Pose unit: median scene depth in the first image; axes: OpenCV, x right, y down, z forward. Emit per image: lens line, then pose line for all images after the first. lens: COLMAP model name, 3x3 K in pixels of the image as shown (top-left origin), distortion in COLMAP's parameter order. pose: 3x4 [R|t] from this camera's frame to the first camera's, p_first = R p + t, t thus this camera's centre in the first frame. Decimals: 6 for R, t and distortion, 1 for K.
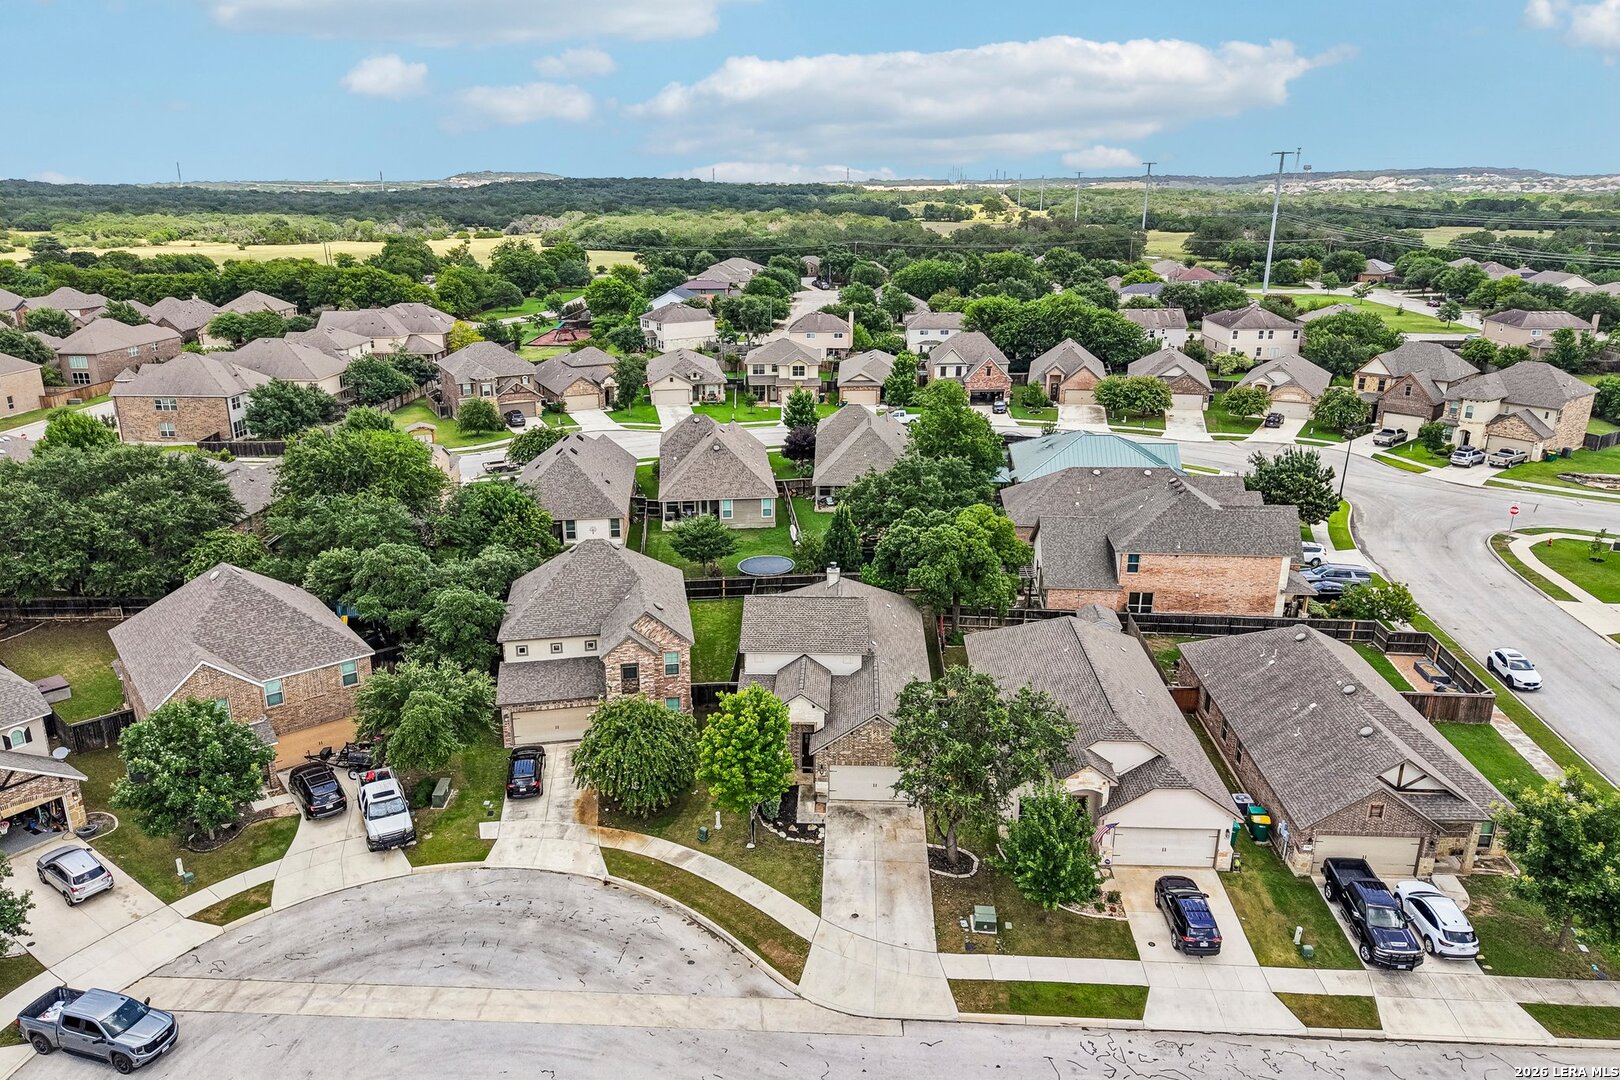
lens RADIAL K [[1108.9, 0, 816.9], [0, 1108.9, 541.9], [0, 0, 1]] dist [0.007962, -0.007348]
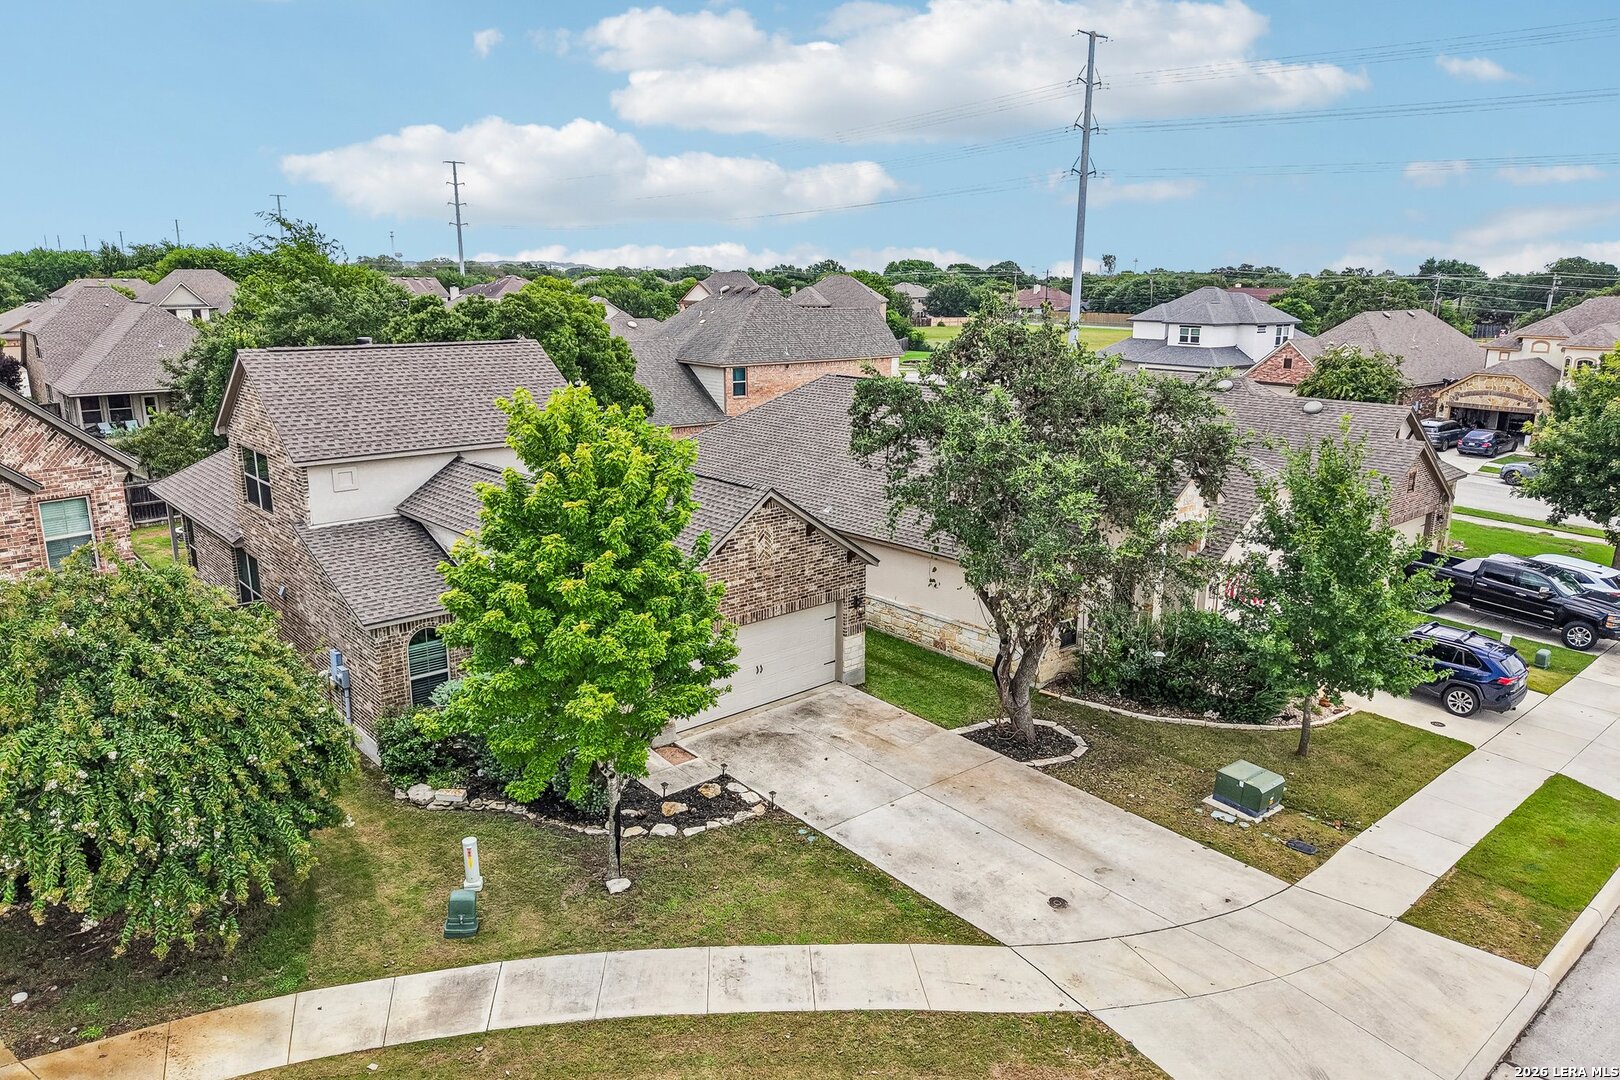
lens RADIAL K [[1108.9, 0, 816.9], [0, 1108.9, 541.9], [0, 0, 1]] dist [0.007962, -0.007348]
pose [[0.716253, -0.159238, 0.679430, -0.158392], [0.224747, 0.974380, -0.008562, 0.131778], [-0.660659, 0.158832, 0.733690, 0.487254]]
